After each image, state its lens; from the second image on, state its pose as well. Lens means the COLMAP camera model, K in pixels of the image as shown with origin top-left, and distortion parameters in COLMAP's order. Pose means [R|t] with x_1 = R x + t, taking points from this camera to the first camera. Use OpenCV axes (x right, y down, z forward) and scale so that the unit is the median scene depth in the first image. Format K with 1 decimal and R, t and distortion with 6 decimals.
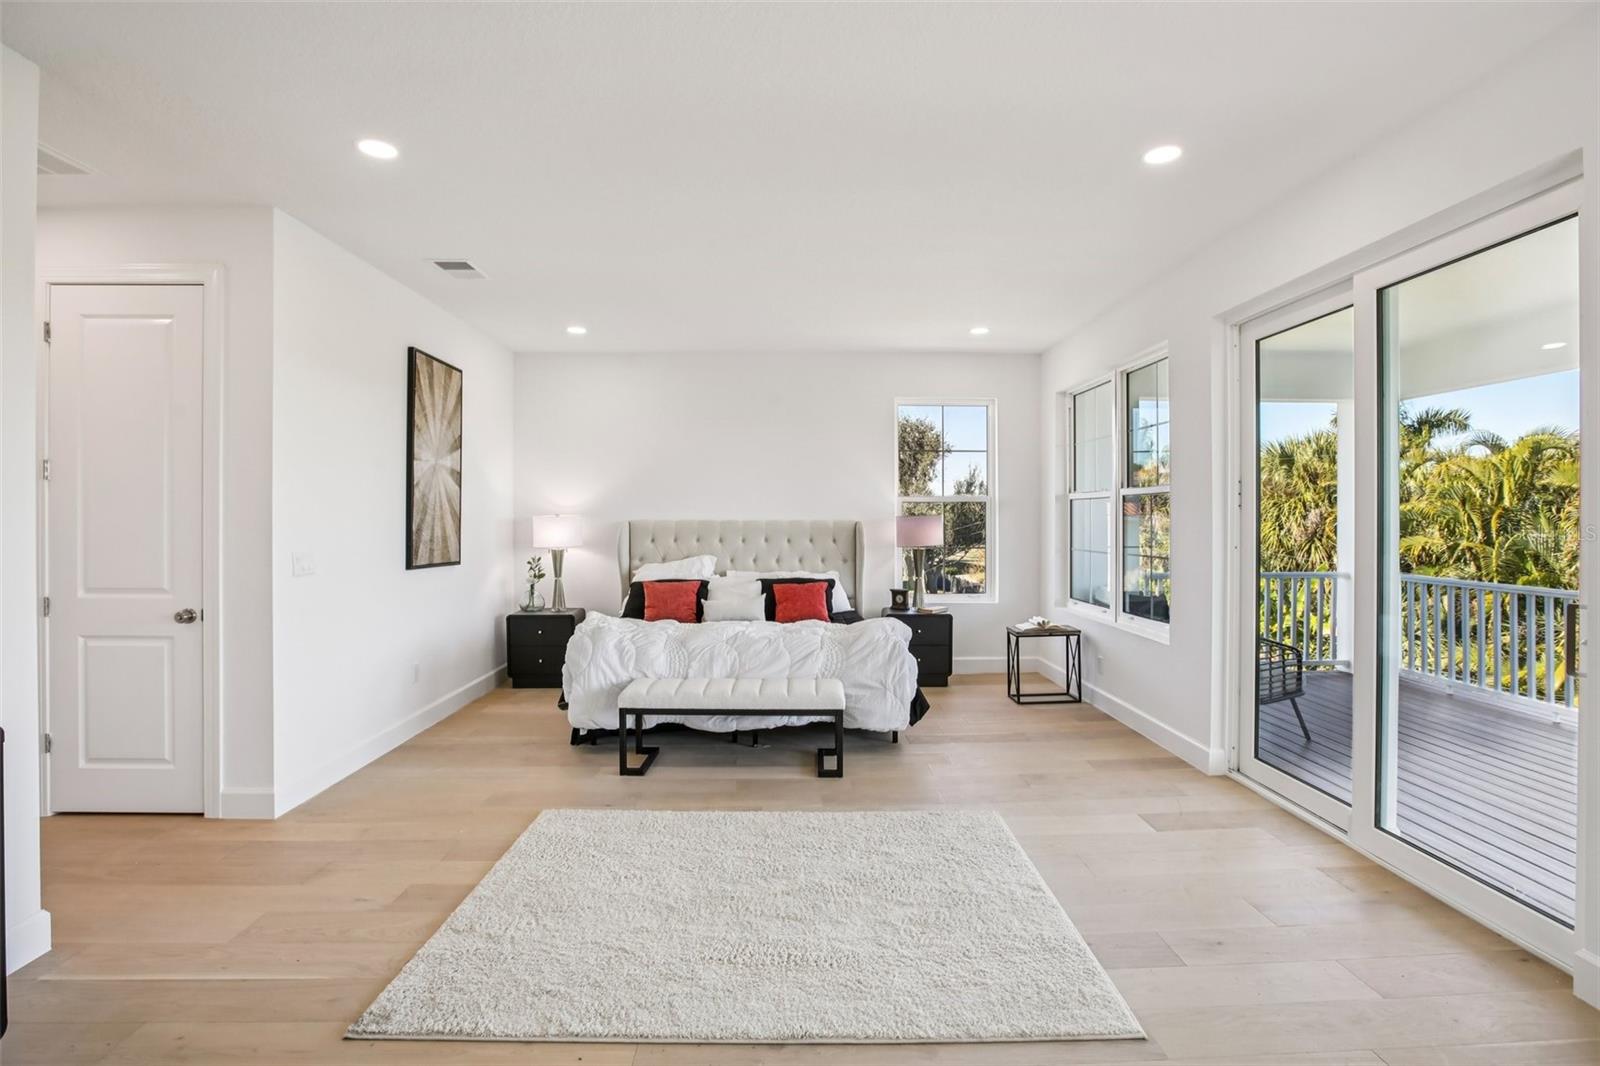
lens RADIAL K [[745.2, 0, 795.1], [0, 745.2, 518.6], [0, 0, 1]] dist [-0.071575, 0.038325]
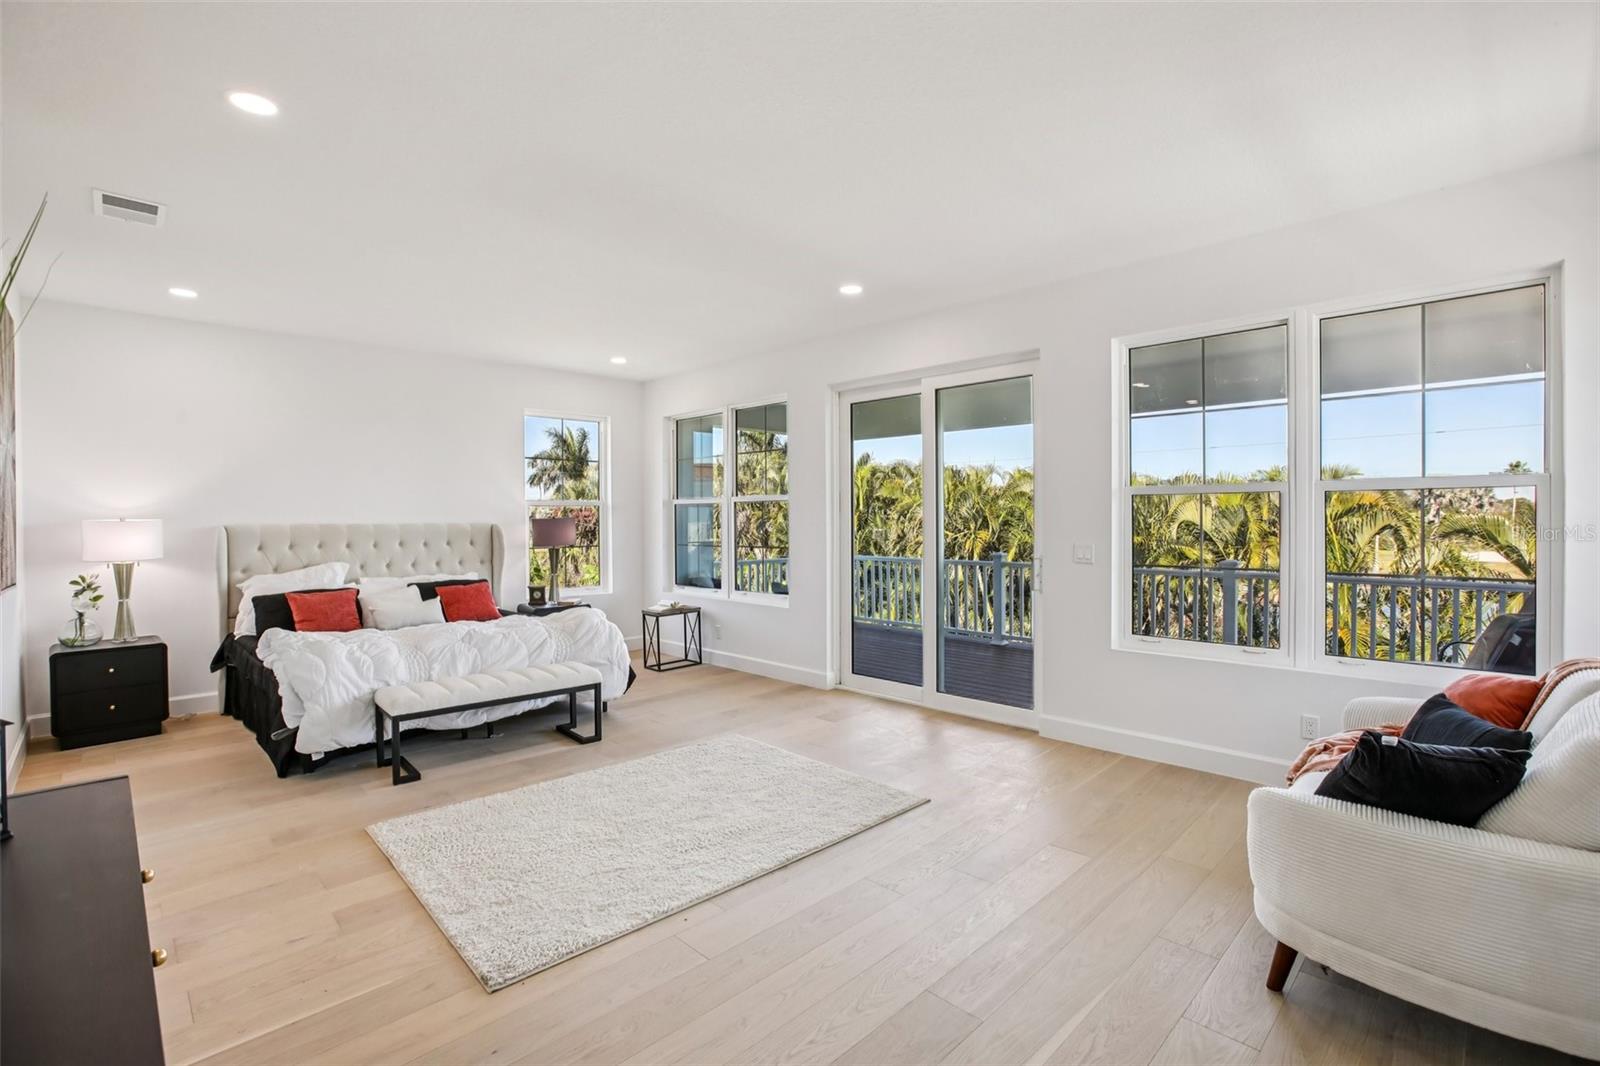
lens RADIAL K [[745.2, 0, 795.1], [0, 745.2, 518.6], [0, 0, 1]] dist [-0.071575, 0.038325]
pose [[0.725360, -0.005062, 0.688351, -0.466244], [0.007399, 0.999973, -0.000442, 0.000013], [-0.688330, 0.005413, 0.725378, -0.058423]]
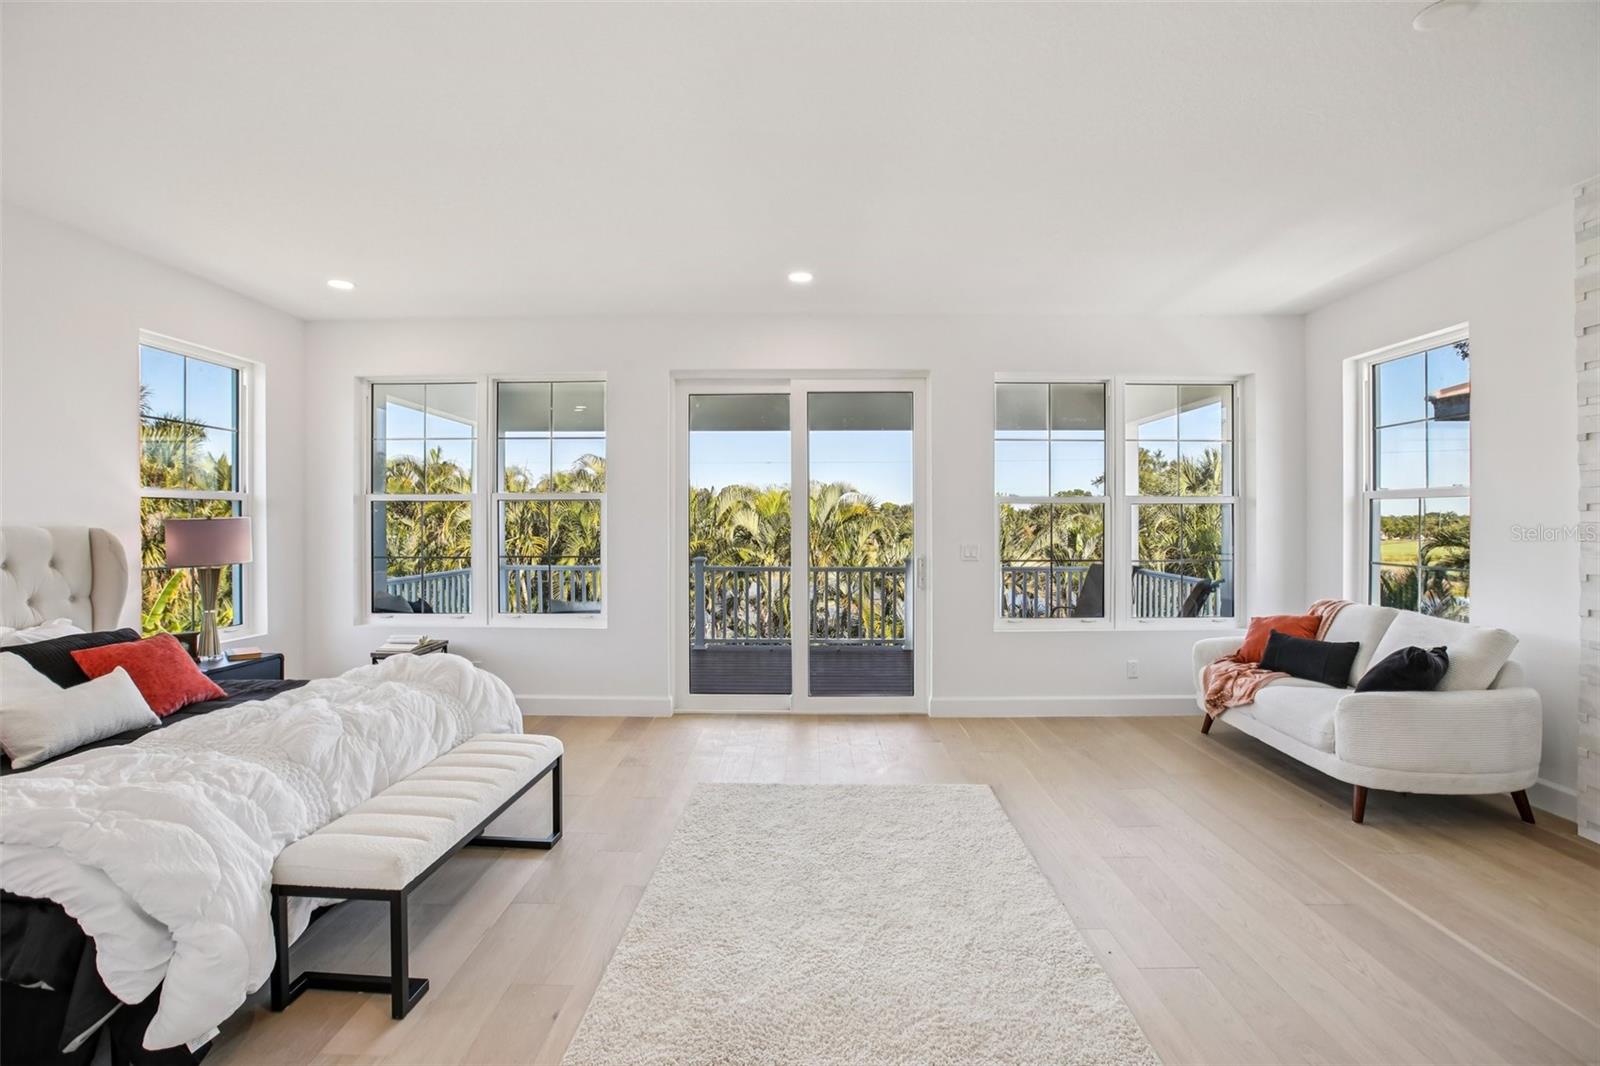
lens RADIAL K [[745.2, 0, 795.1], [0, 745.2, 518.6], [0, 0, 1]] dist [-0.071575, 0.038325]
pose [[0.019640, 0.003934, 0.999799, -0.671856], [0.002808, 0.999988, -0.003990, 0.000349], [-0.999803, 0.002886, 0.019629, 0.651630]]
